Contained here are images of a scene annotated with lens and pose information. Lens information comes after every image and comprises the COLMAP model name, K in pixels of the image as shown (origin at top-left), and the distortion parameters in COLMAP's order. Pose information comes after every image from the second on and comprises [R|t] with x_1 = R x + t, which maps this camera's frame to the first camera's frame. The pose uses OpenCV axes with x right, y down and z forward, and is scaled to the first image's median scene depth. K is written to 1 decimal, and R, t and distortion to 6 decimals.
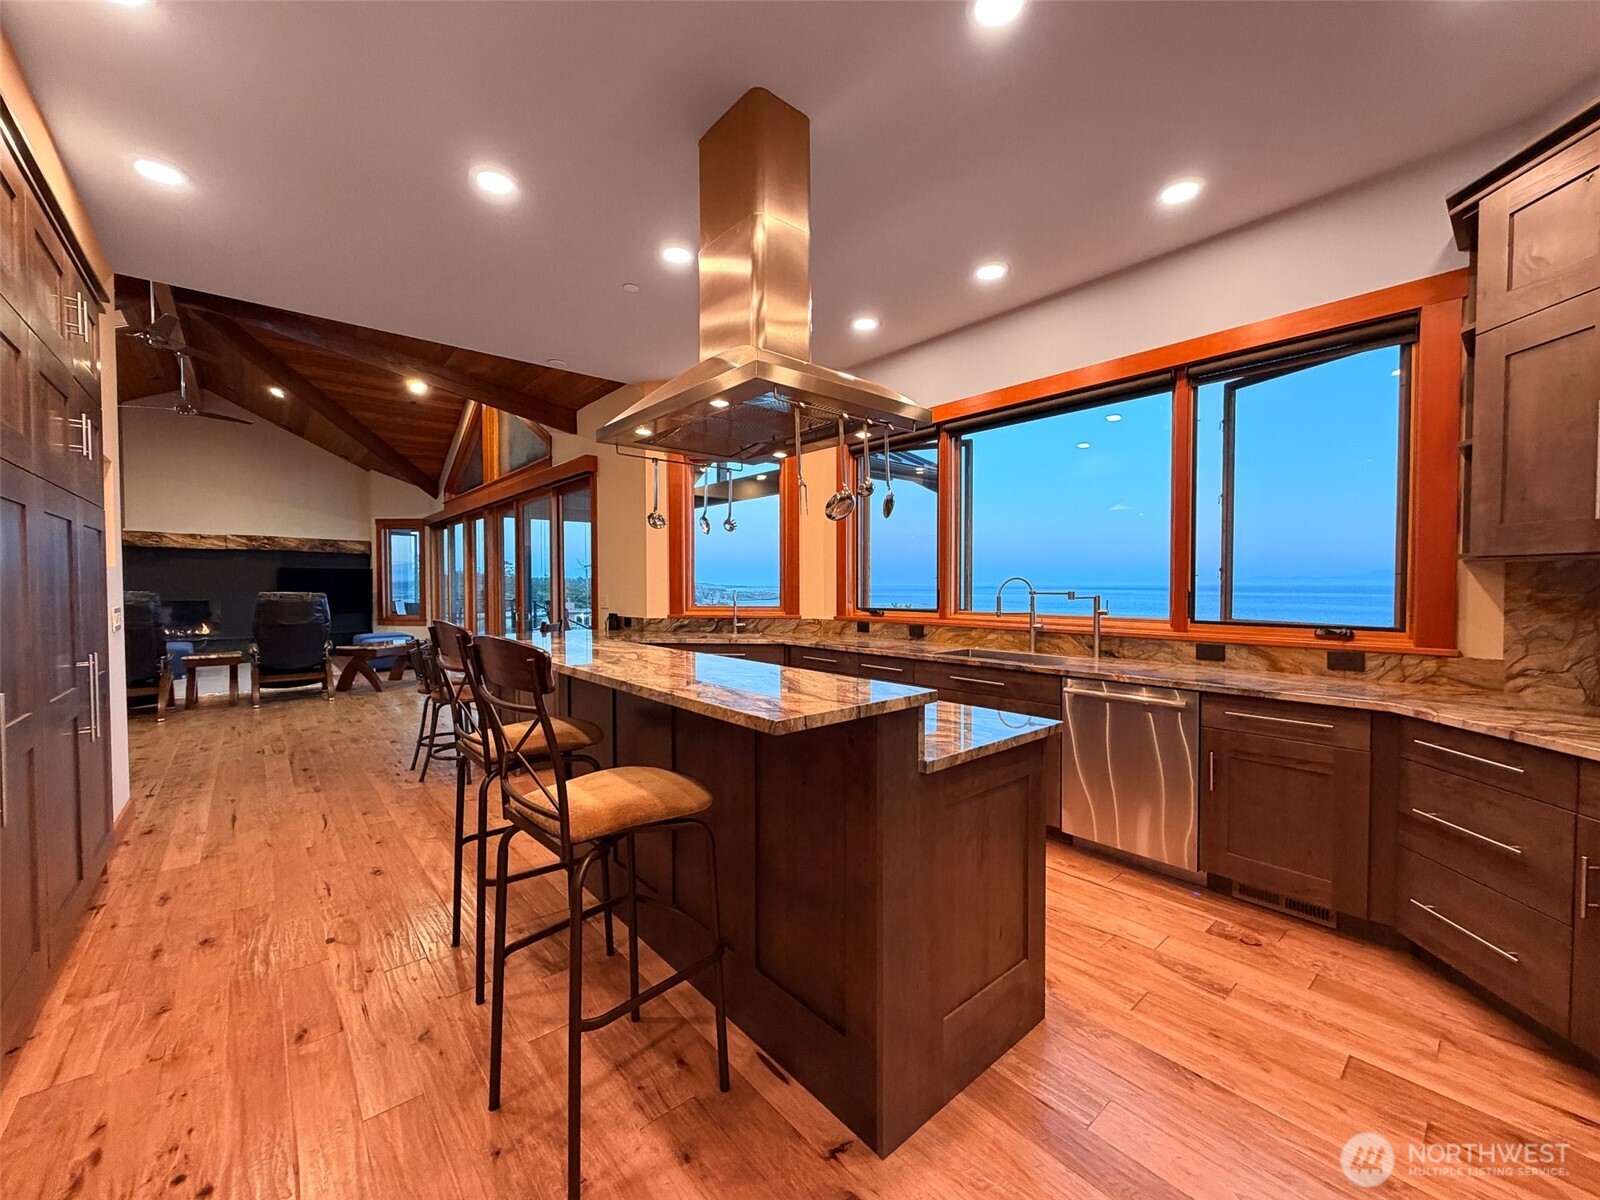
lens RADIAL K [[638.8, 0, 793.2], [0, 638.8, 596.8], [0, 0, 1]] dist [0.003039, 0.000426]
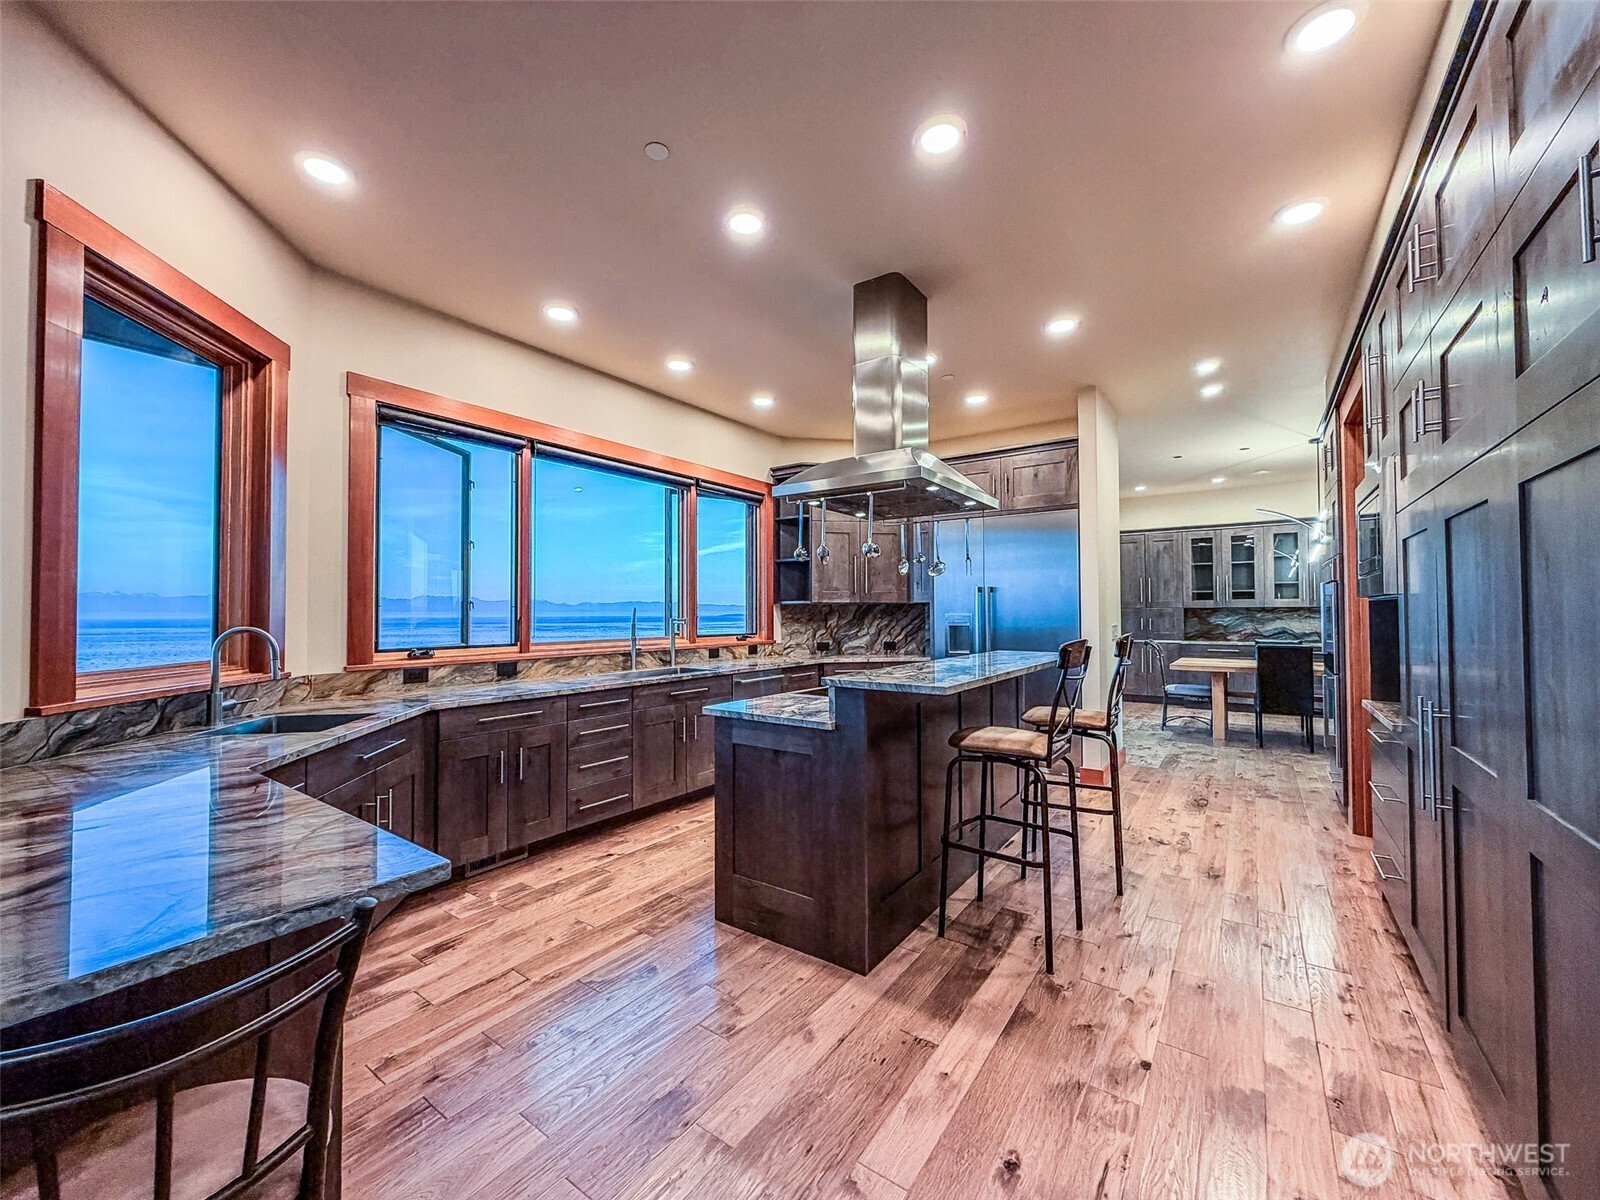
lens RADIAL K [[638.8, 0, 789.3], [0, 638.8, 597.2], [0, 0, 1]] dist [0.003039, 0.000426]
pose [[-0.241371, 0.024723, 0.970118, -0.825932], [0.022899, 0.999542, -0.019775, -0.018817], [-0.970163, 0.017441, -0.241827, 0.950752]]
